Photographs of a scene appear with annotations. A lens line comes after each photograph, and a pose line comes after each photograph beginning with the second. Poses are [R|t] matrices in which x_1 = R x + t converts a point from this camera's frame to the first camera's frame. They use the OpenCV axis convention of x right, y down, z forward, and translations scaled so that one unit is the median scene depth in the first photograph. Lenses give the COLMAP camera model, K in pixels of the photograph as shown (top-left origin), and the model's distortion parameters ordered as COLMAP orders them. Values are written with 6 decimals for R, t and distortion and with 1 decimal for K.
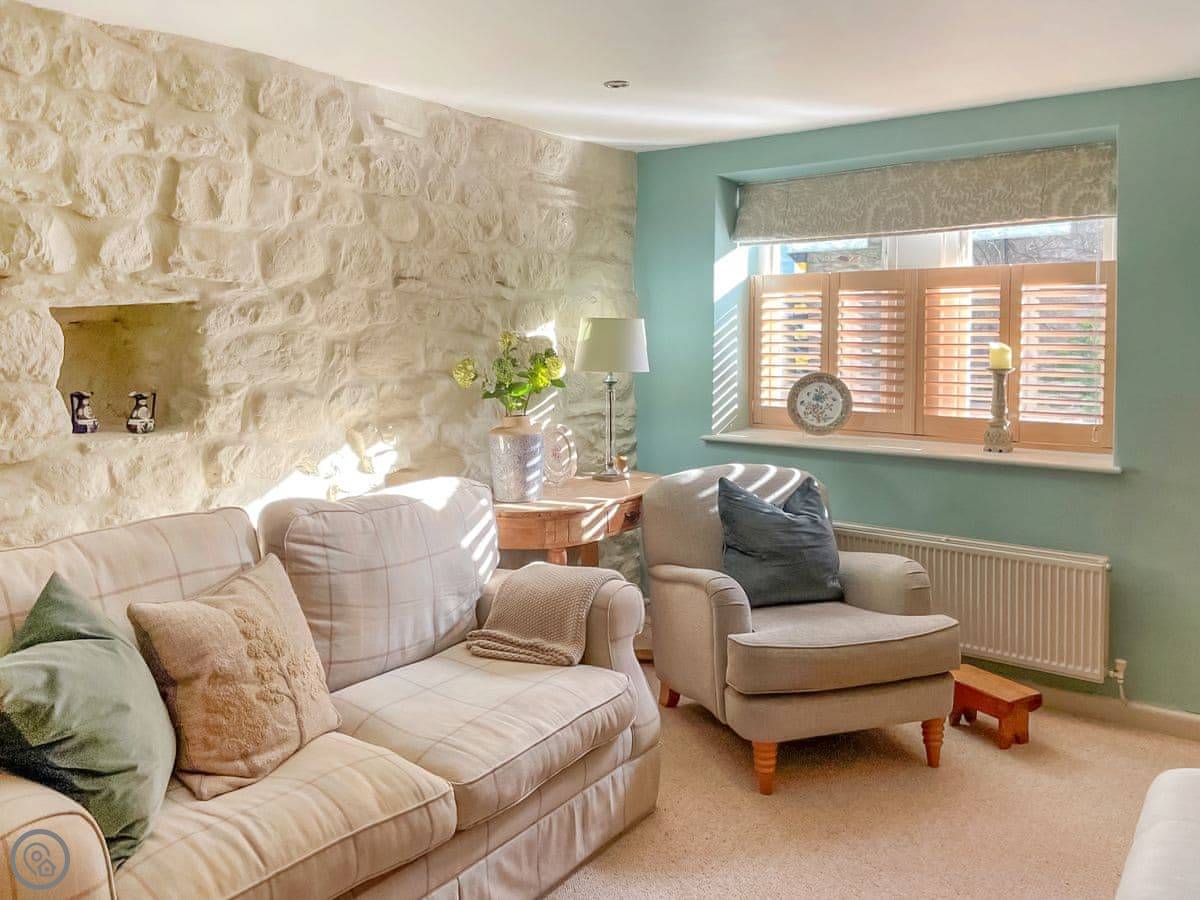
lens RADIAL K [[890.6, 0, 600.0], [0, 890.6, 450.0], [0, 0, 1]] dist [0.006685, -0.052879]
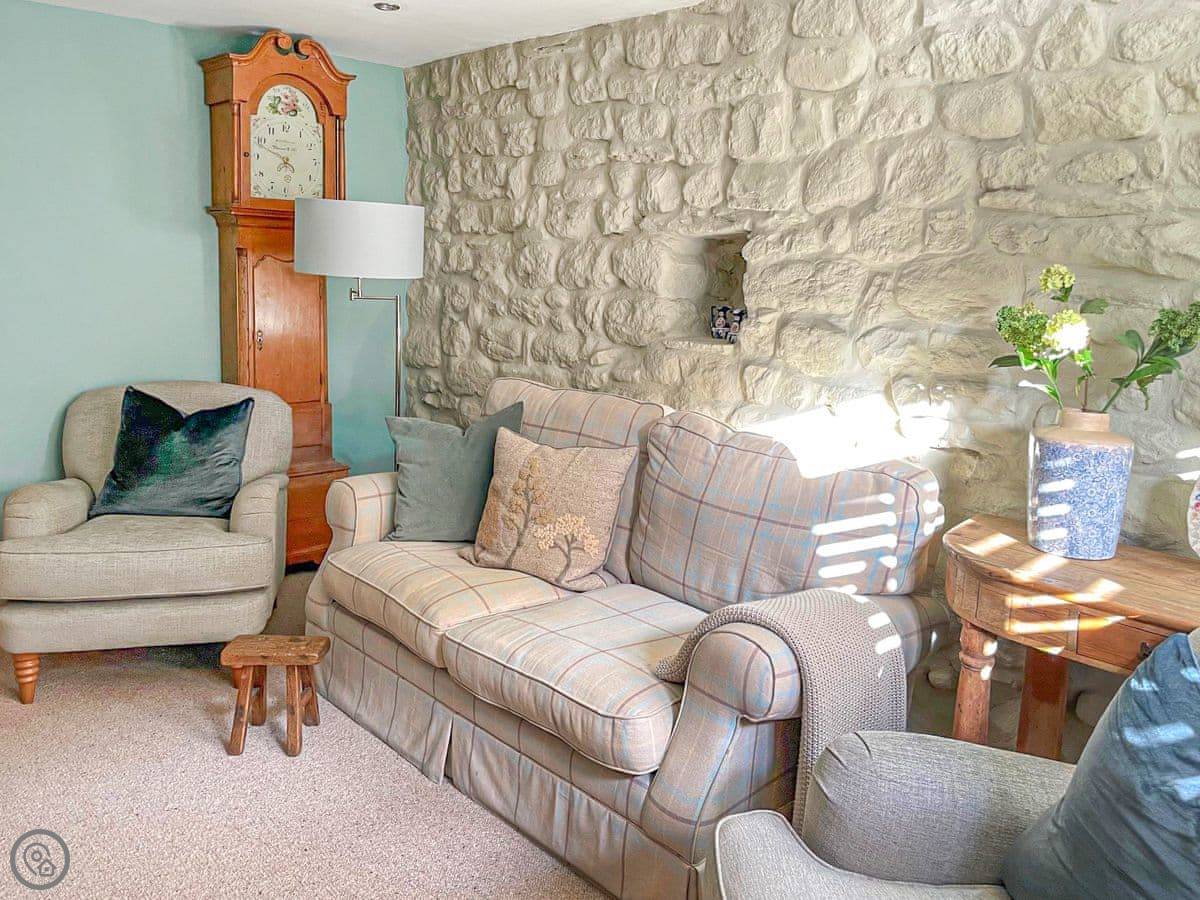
lens RADIAL K [[890.6, 0, 600.0], [0, 890.6, 450.0], [0, 0, 1]] dist [0.006685, -0.052879]
pose [[-0.160701, 0.196660, -0.967213, 0.645551], [-0.164101, 0.960986, 0.222659, -0.110237], [0.973266, 0.194502, -0.122159, 0.918885]]
